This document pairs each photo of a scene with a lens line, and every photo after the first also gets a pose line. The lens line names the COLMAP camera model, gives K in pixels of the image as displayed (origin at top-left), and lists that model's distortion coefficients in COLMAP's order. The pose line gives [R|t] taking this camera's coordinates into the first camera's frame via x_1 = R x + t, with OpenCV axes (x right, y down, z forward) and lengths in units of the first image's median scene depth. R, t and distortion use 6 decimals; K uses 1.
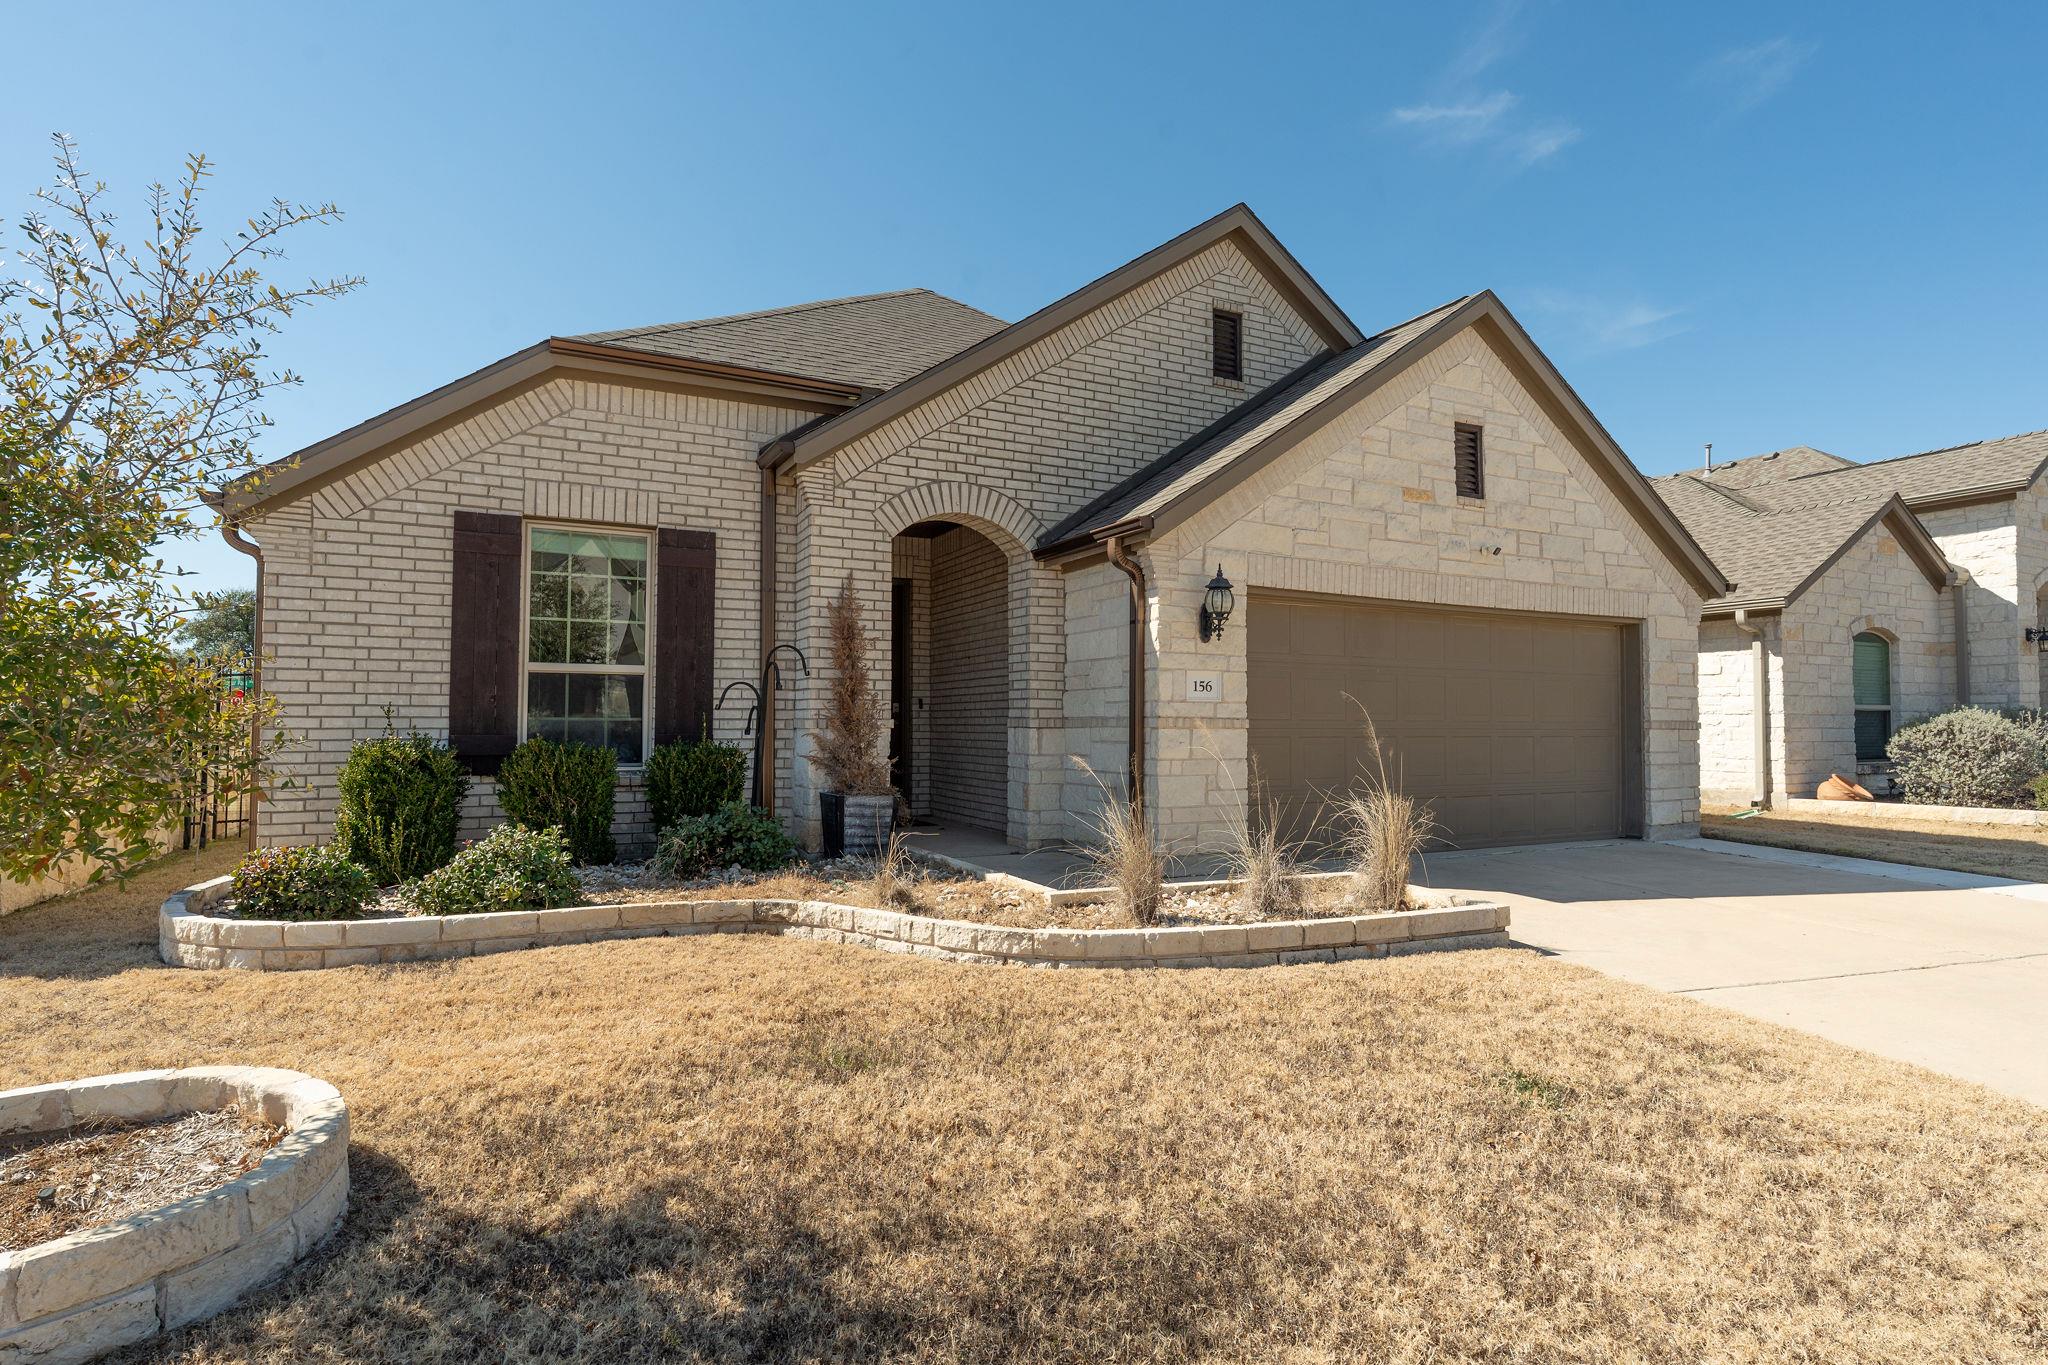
lens RADIAL K [[1080.8, 0, 1021.0], [0, 1080.8, 677.9], [0, 0, 1]] dist [-0.004697, -0.000206]
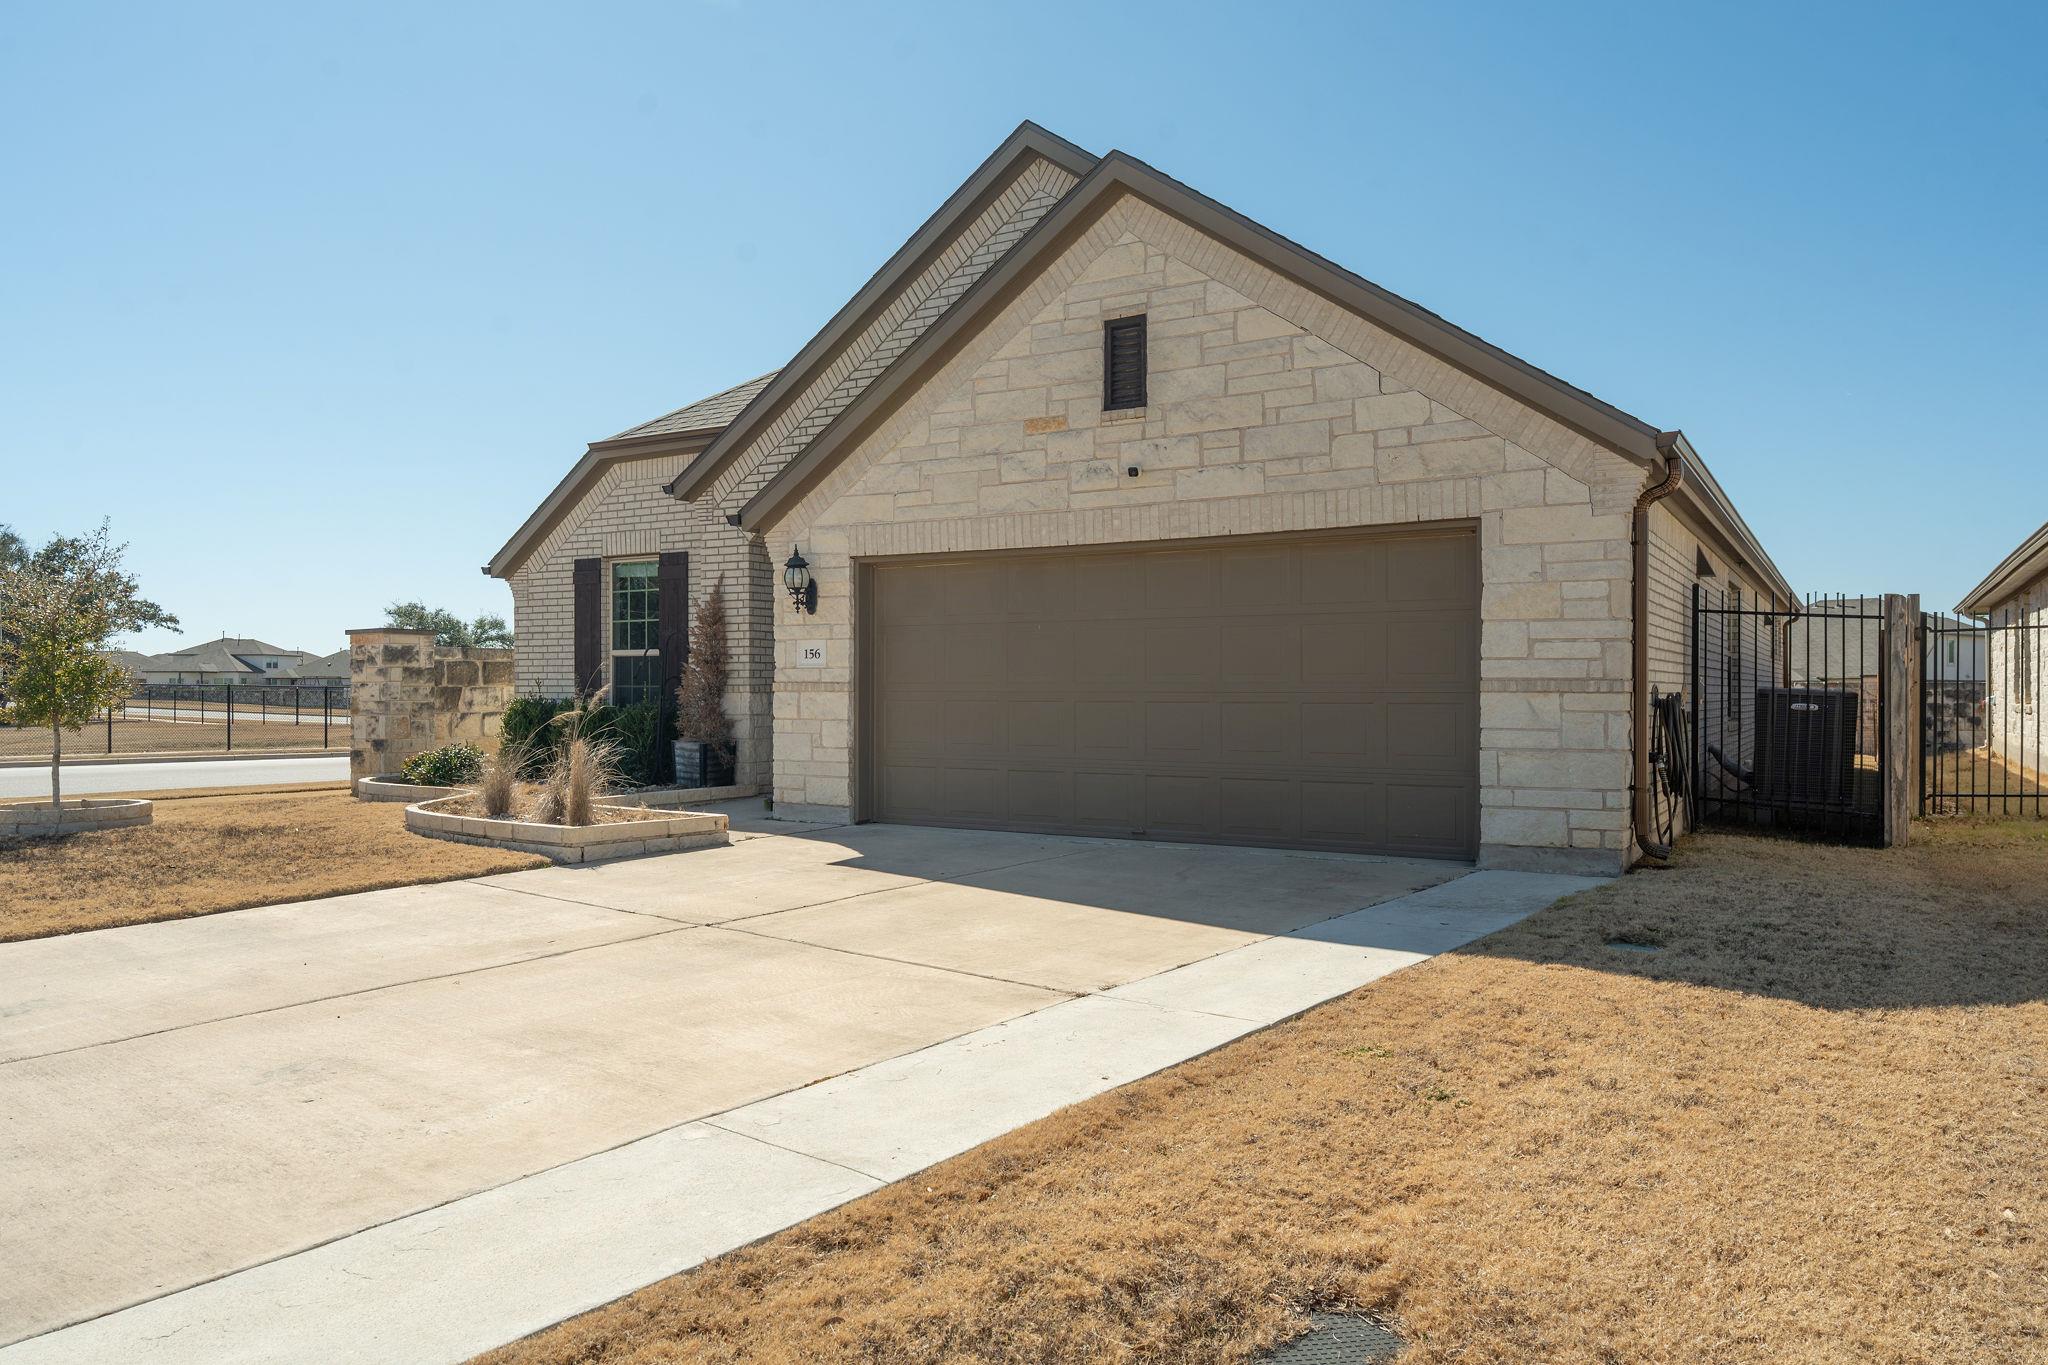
lens RADIAL K [[1465.6, 0, 1023.5], [0, 1465.6, 684.7], [0, 0, 1]] dist [0.008016, 0.000417]
pose [[0.488579, -0.005683, -0.872501, 1.542349], [0.042017, 0.998972, 0.017022, 0.022343], [0.871507, -0.044977, 0.488315, 0.438219]]
